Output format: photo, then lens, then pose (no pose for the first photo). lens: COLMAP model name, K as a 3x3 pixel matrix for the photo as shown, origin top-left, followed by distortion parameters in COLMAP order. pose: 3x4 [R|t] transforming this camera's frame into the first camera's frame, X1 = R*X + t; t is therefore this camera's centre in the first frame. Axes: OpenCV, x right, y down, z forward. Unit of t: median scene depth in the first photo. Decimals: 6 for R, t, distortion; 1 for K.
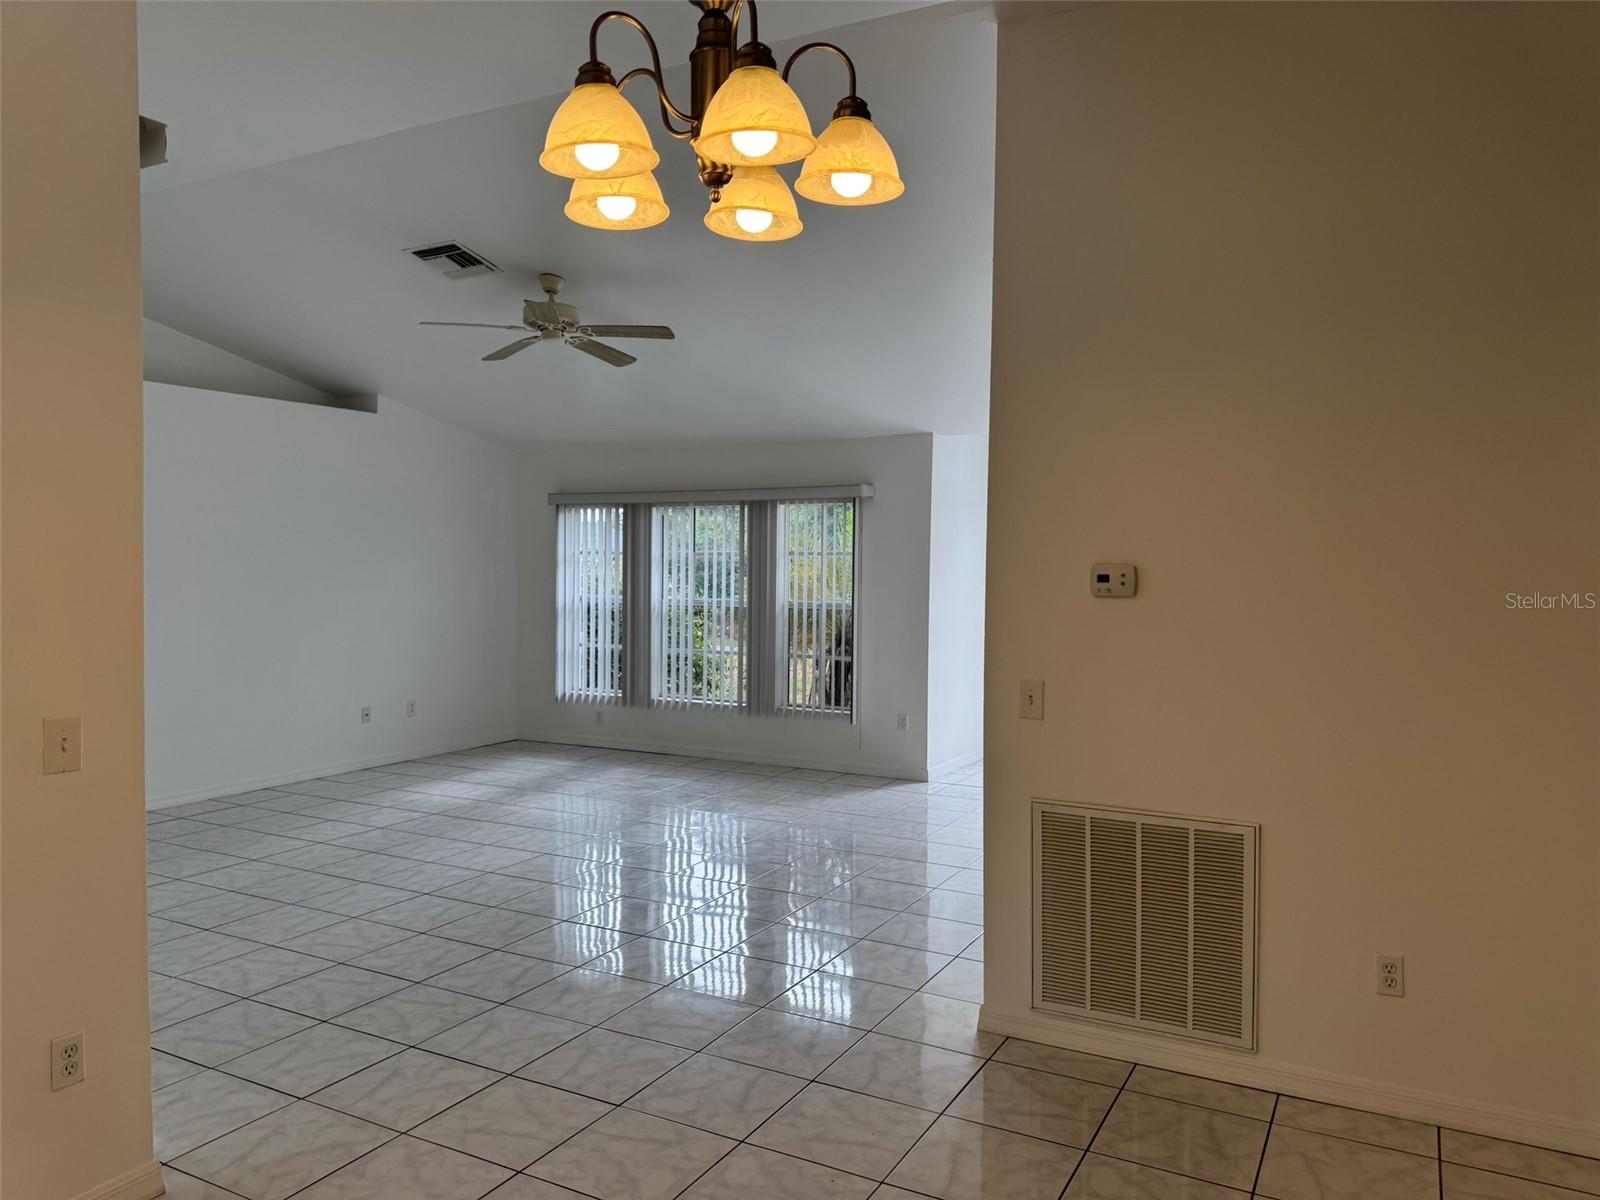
lens RADIAL K [[1130.7, 0, 790.8], [0, 1130.7, 599.4], [0, 0, 1]] dist [0.074976, -0.087425]
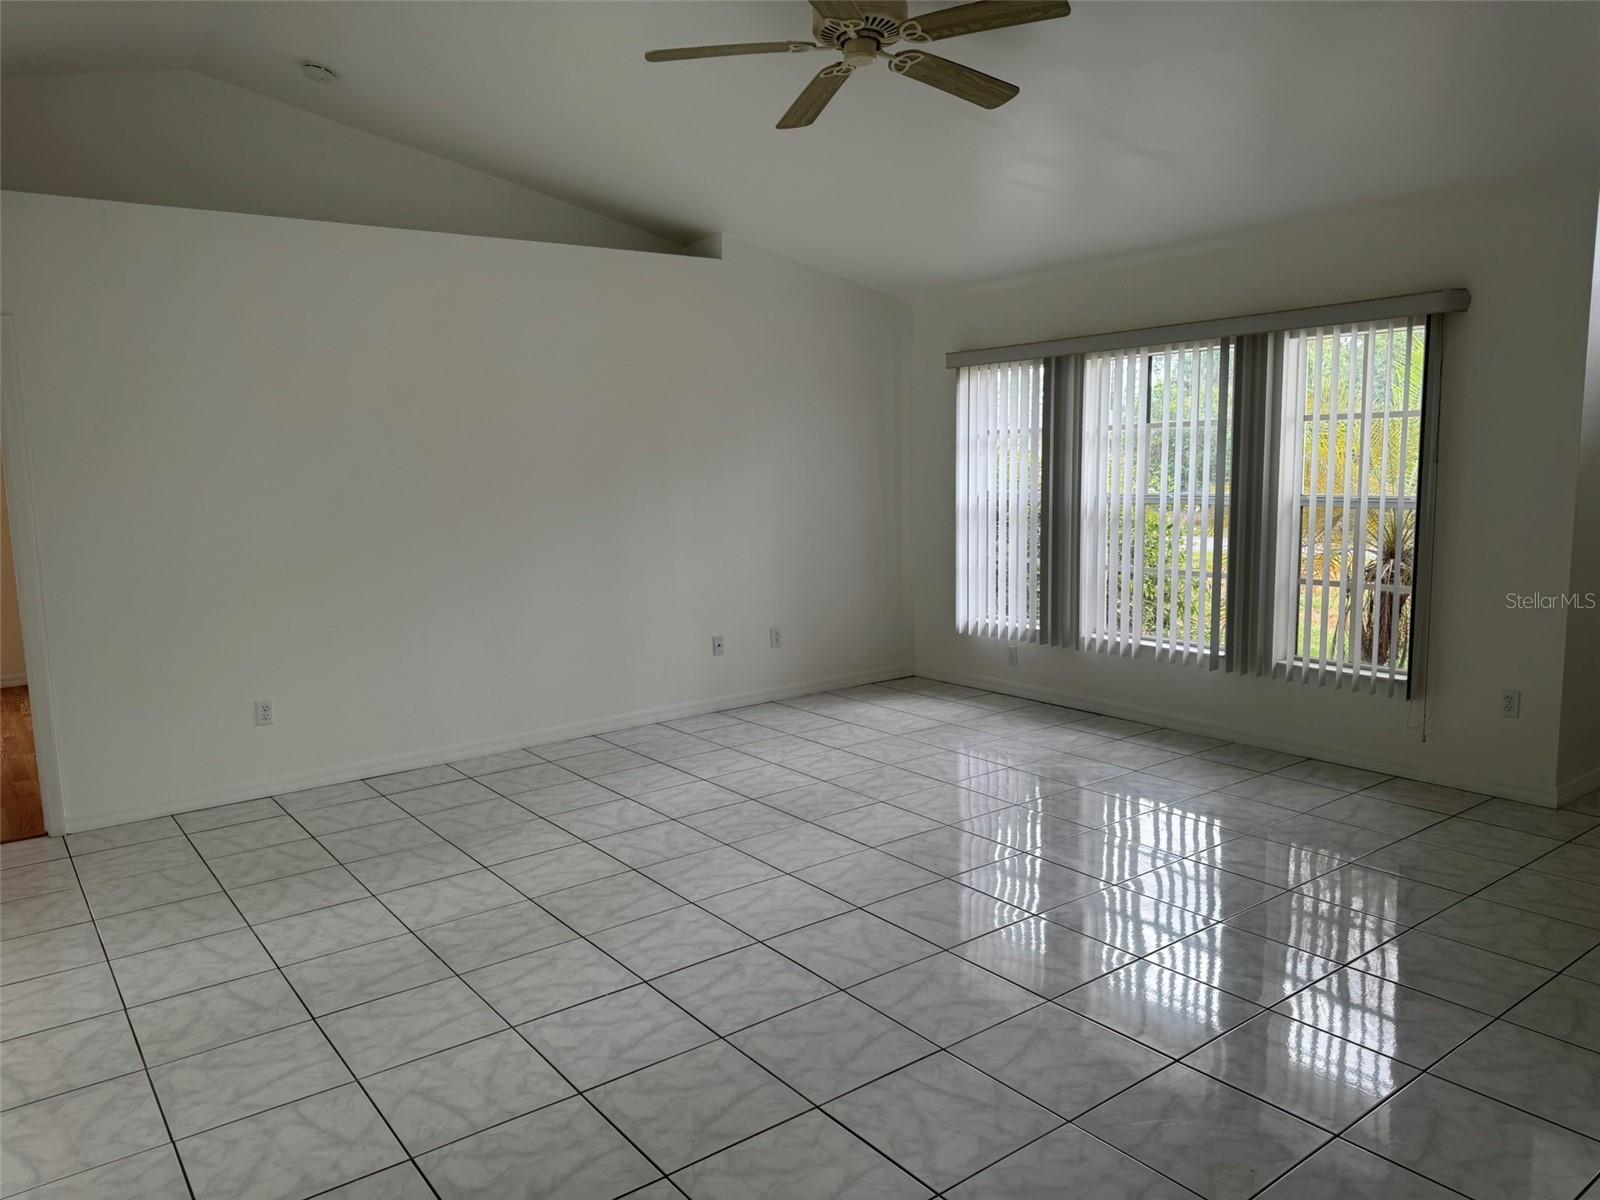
lens RADIAL K [[1130.7, 0, 788.8], [0, 1130.7, 600.4], [0, 0, 1]] dist [0.074976, -0.087425]
pose [[0.908997, 0.020505, -0.416298, 0.005528], [0.020815, 0.995310, 0.094475, -0.004832], [0.416283, -0.094543, 0.904307, 0.289422]]
